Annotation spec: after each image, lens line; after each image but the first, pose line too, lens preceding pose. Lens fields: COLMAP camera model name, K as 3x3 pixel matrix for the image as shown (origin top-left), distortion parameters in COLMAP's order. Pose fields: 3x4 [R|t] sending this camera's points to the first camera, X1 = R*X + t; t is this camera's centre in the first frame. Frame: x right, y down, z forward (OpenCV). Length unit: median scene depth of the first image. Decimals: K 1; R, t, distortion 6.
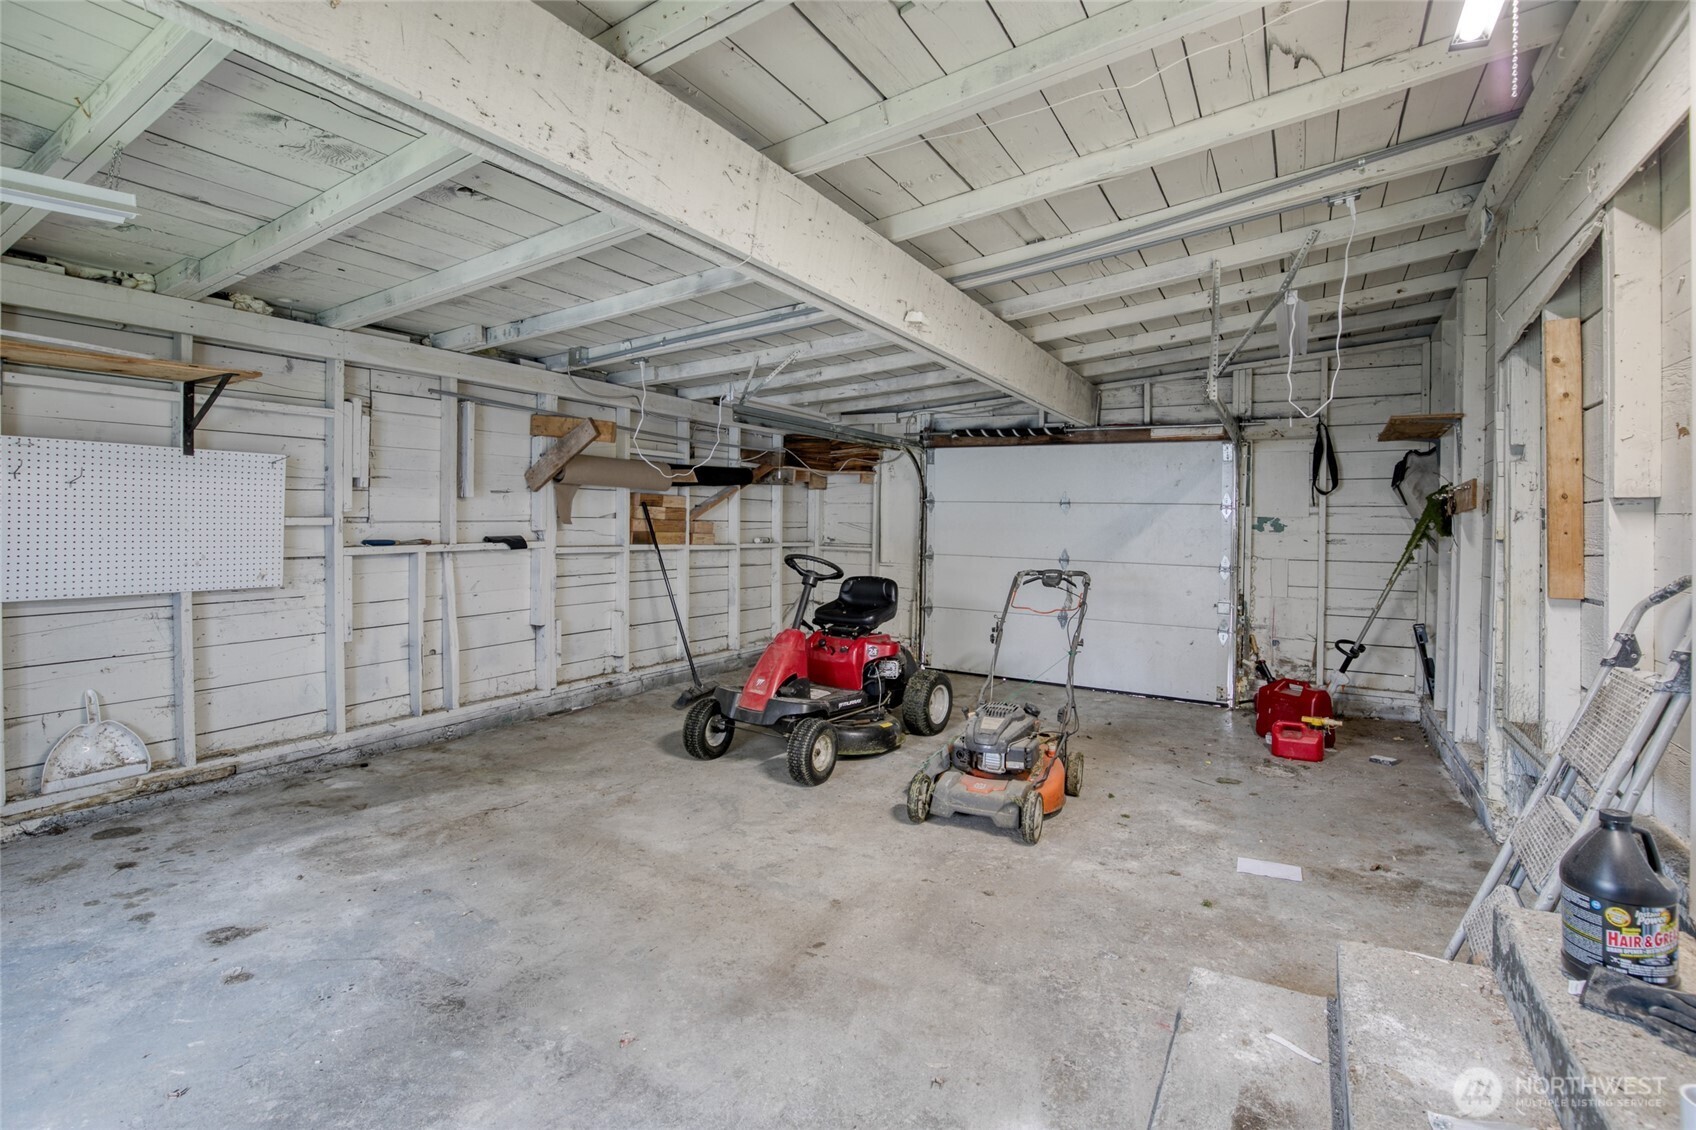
lens RADIAL K [[834.2, 0, 849.0], [0, 834.2, 552.1], [0, 0, 1]] dist [-0.033755, 0.006541]
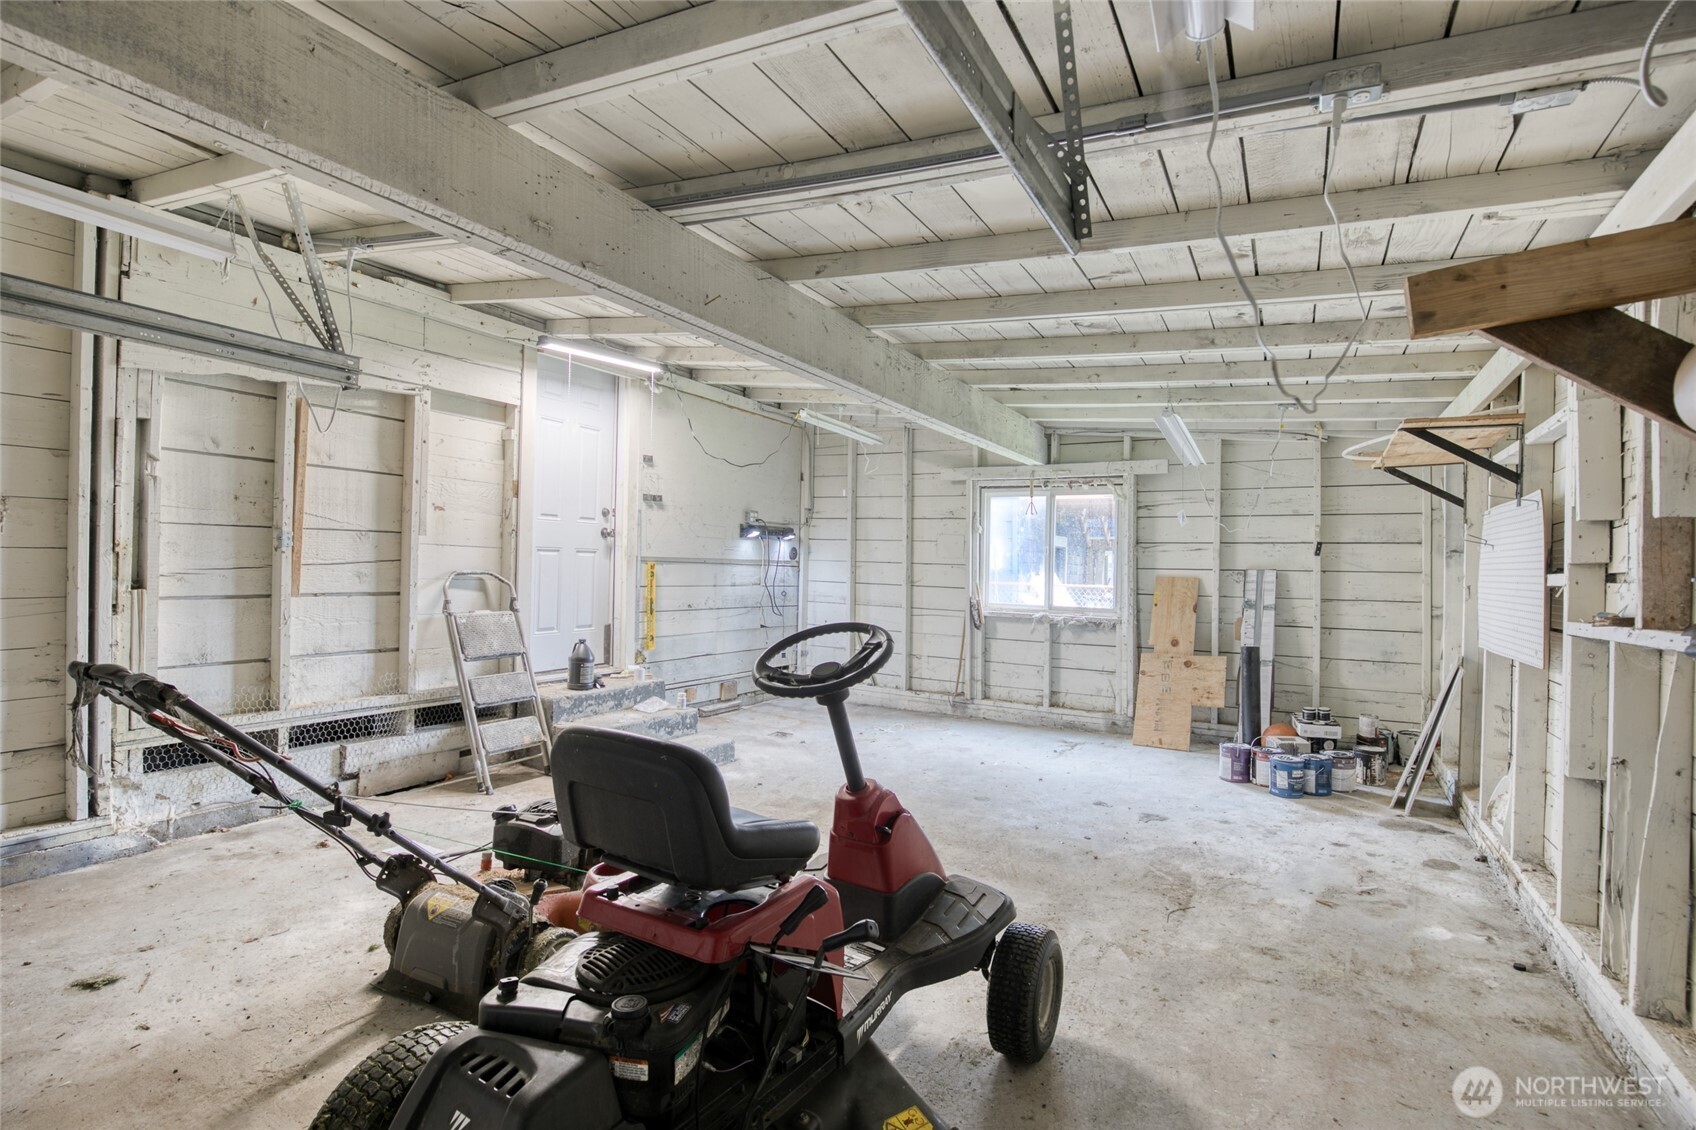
lens RADIAL K [[834.2, 0, 847.9], [0, 834.2, 560.5], [0, 0, 1]] dist [-0.033755, 0.006541]
pose [[-0.999377, -0.032901, -0.012783, -0.061895], [-0.033227, 0.999105, 0.026185, -0.062173], [0.011910, 0.026594, -0.999575, 1.883004]]
